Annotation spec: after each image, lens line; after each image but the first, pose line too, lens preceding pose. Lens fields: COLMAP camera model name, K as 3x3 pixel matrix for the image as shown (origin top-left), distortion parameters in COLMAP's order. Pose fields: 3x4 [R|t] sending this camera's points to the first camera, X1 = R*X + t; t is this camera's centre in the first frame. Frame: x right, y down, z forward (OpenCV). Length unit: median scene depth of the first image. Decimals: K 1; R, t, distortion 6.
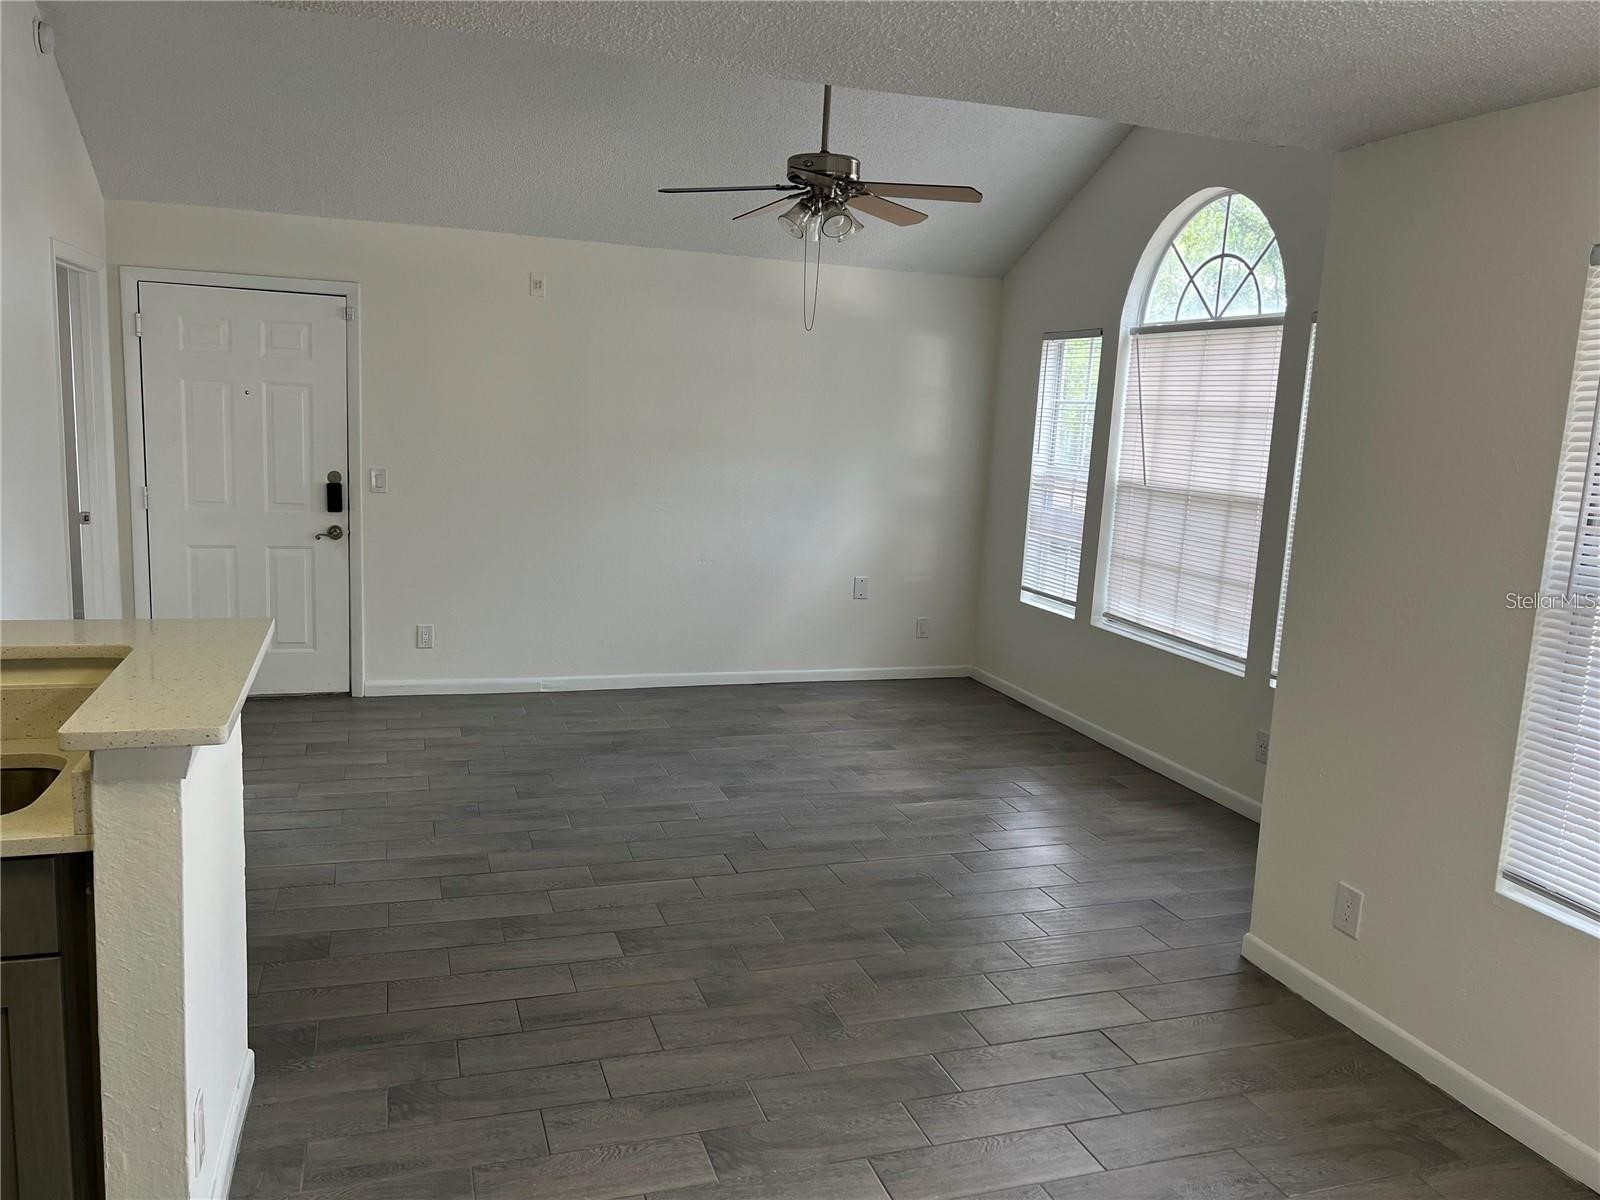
lens RADIAL K [[1215.6, 0, 789.8], [0, 1215.6, 603.7], [0, 0, 1]] dist [0.043955, -0.008541]
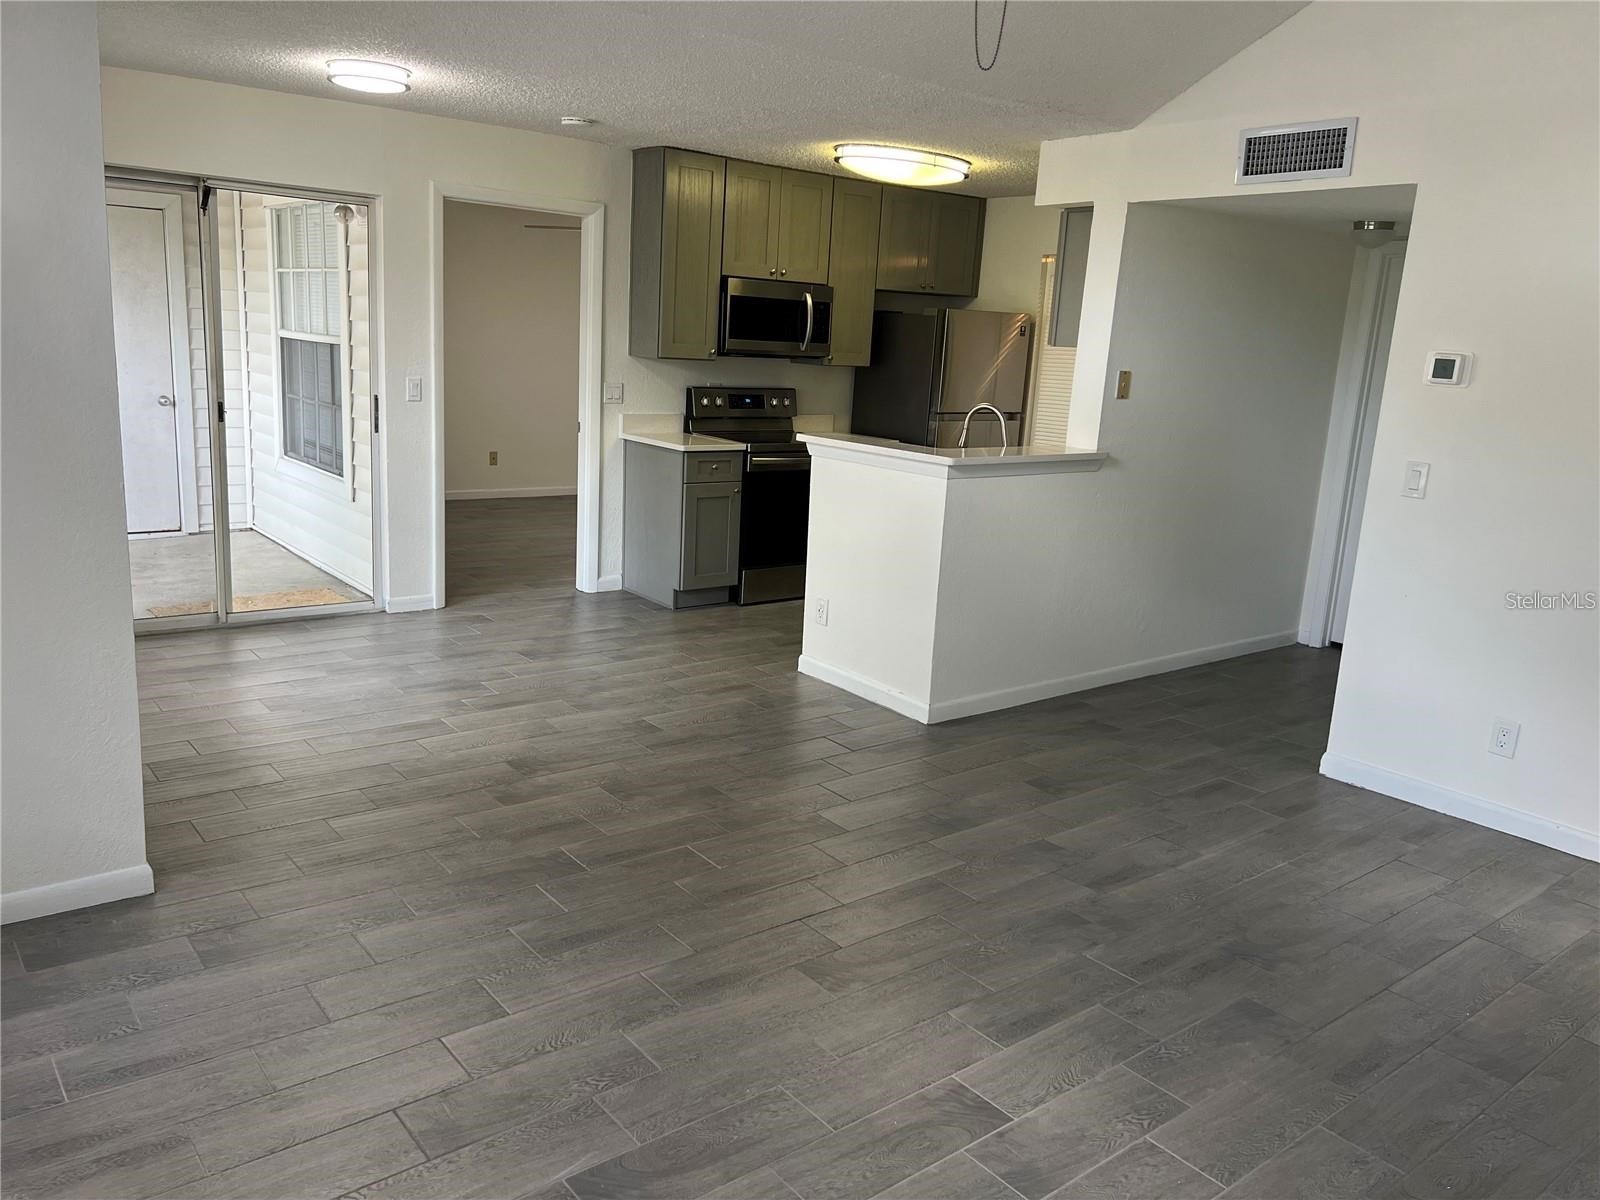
lens RADIAL K [[1215.6, 0, 789.8], [0, 1215.6, 603.7], [0, 0, 1]] dist [0.043955, -0.008541]
pose [[-0.935732, -0.017588, -0.352272, 0.232346], [-0.150400, 0.923300, 0.353407, -0.227177], [0.319037, 0.383676, -0.866607, 1.582185]]
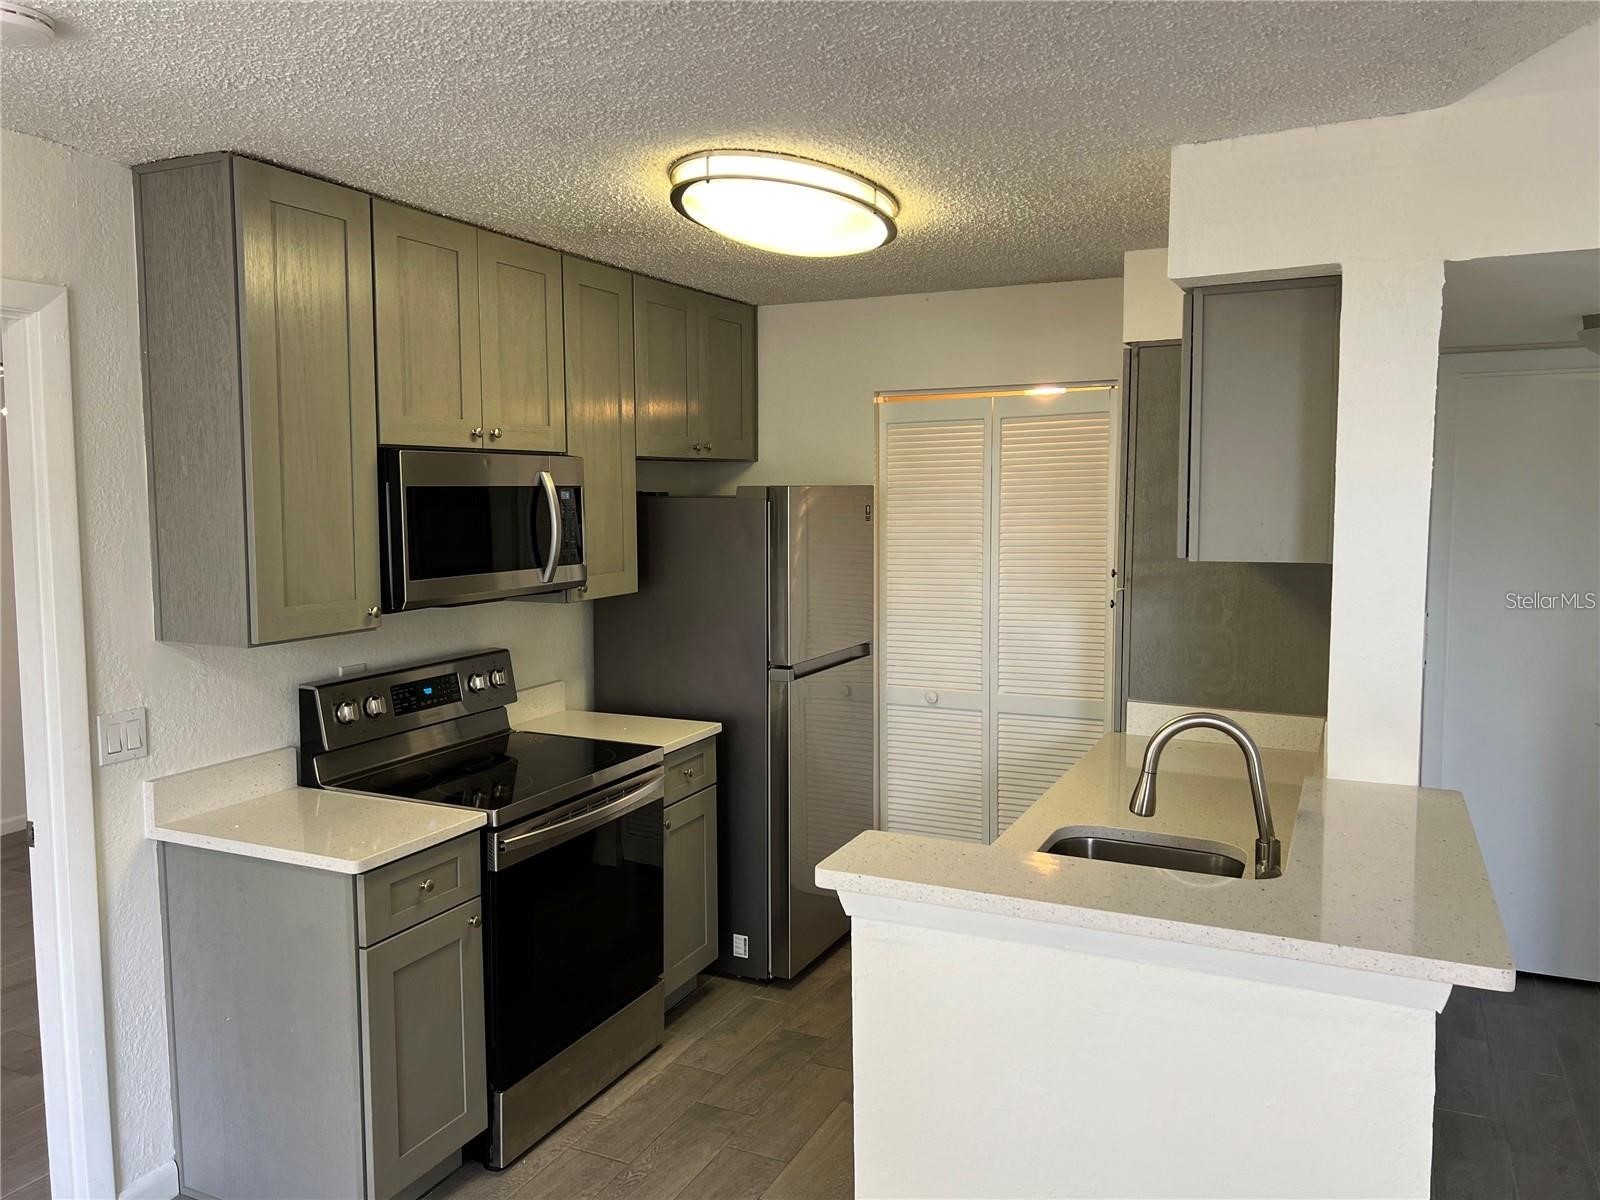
lens RADIAL K [[1188.4, 0, 827.1], [0, 1188.4, 573.5], [0, 0, 1]] dist [0.000320, -0.006591]
pose [[-0.680524, 0.010241, -0.732654, 0.103792], [-0.146164, 0.977909, 0.149434, -0.121082], [0.718000, 0.208781, -0.663993, 0.725394]]
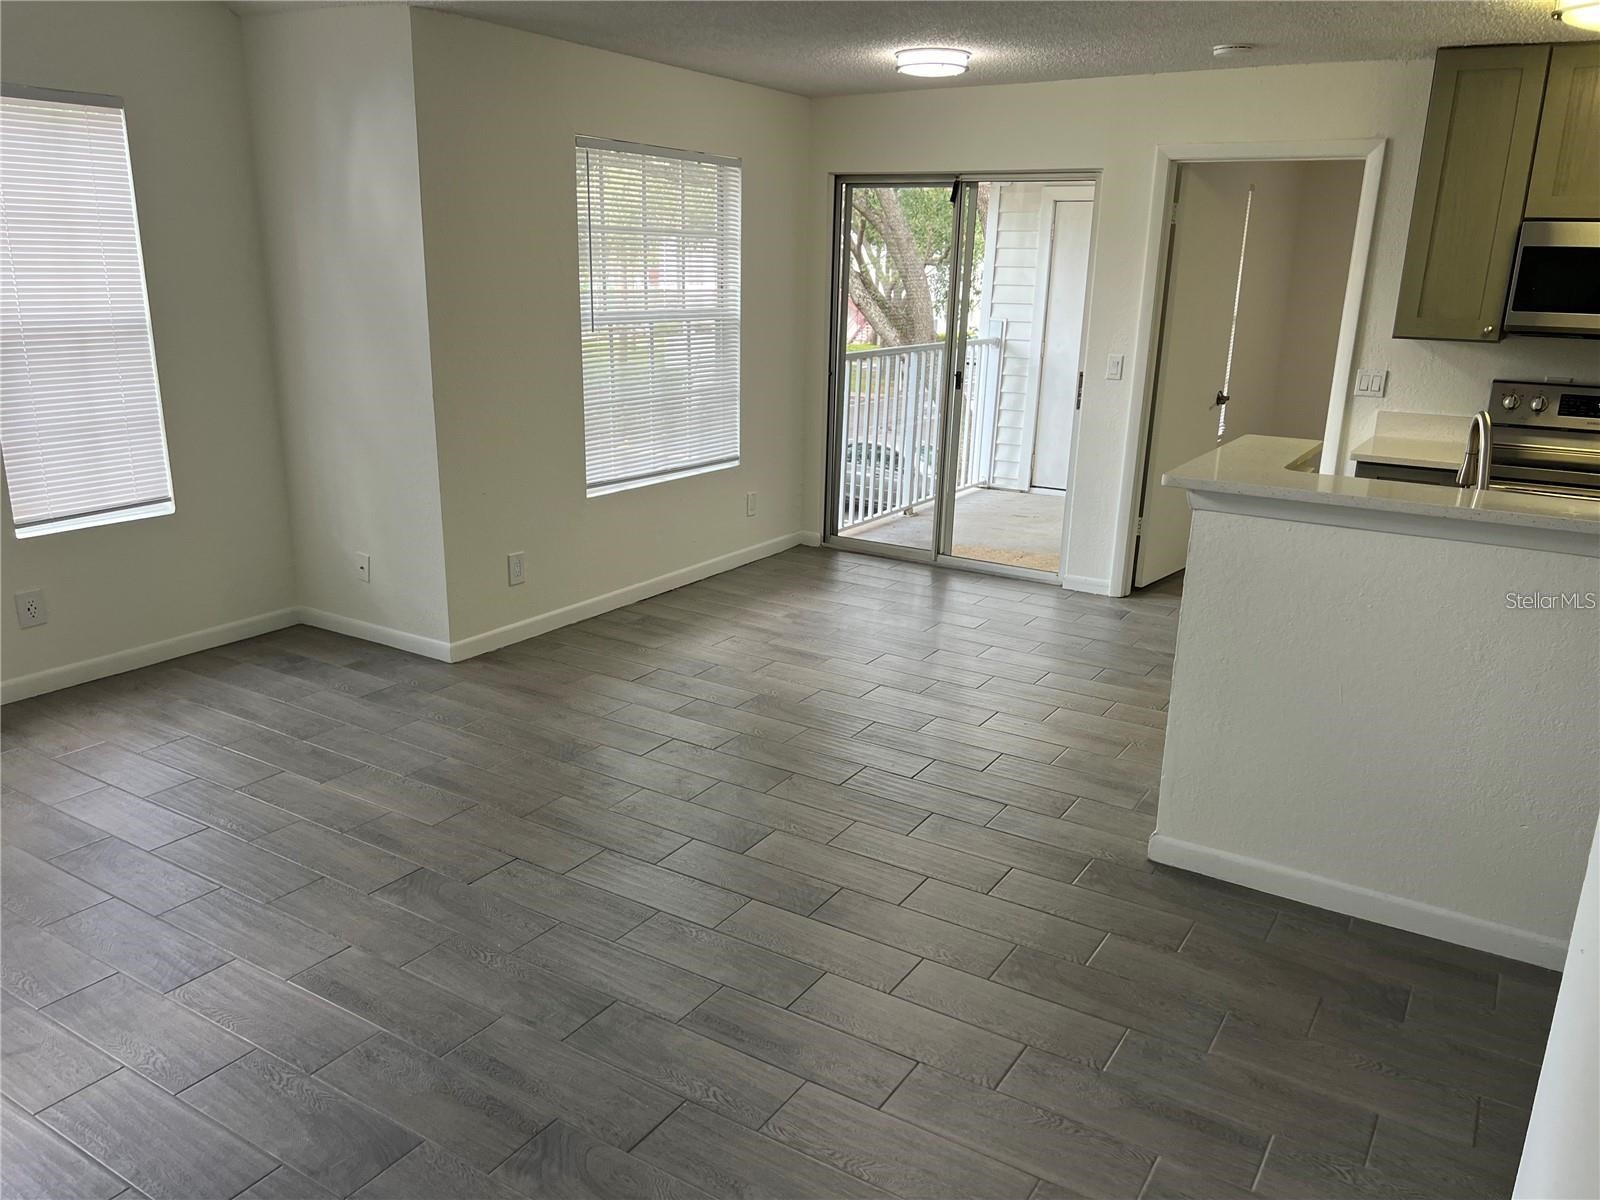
lens RADIAL K [[1215.6, 0, 789.8], [0, 1215.6, 603.7], [0, 0, 1]] dist [0.043955, -0.008541]
pose [[-0.627006, -0.269325, 0.730977, -0.678043], [0.076454, 0.912531, 0.401798, -0.225989], [-0.775254, 0.307816, -0.551571, 1.247380]]
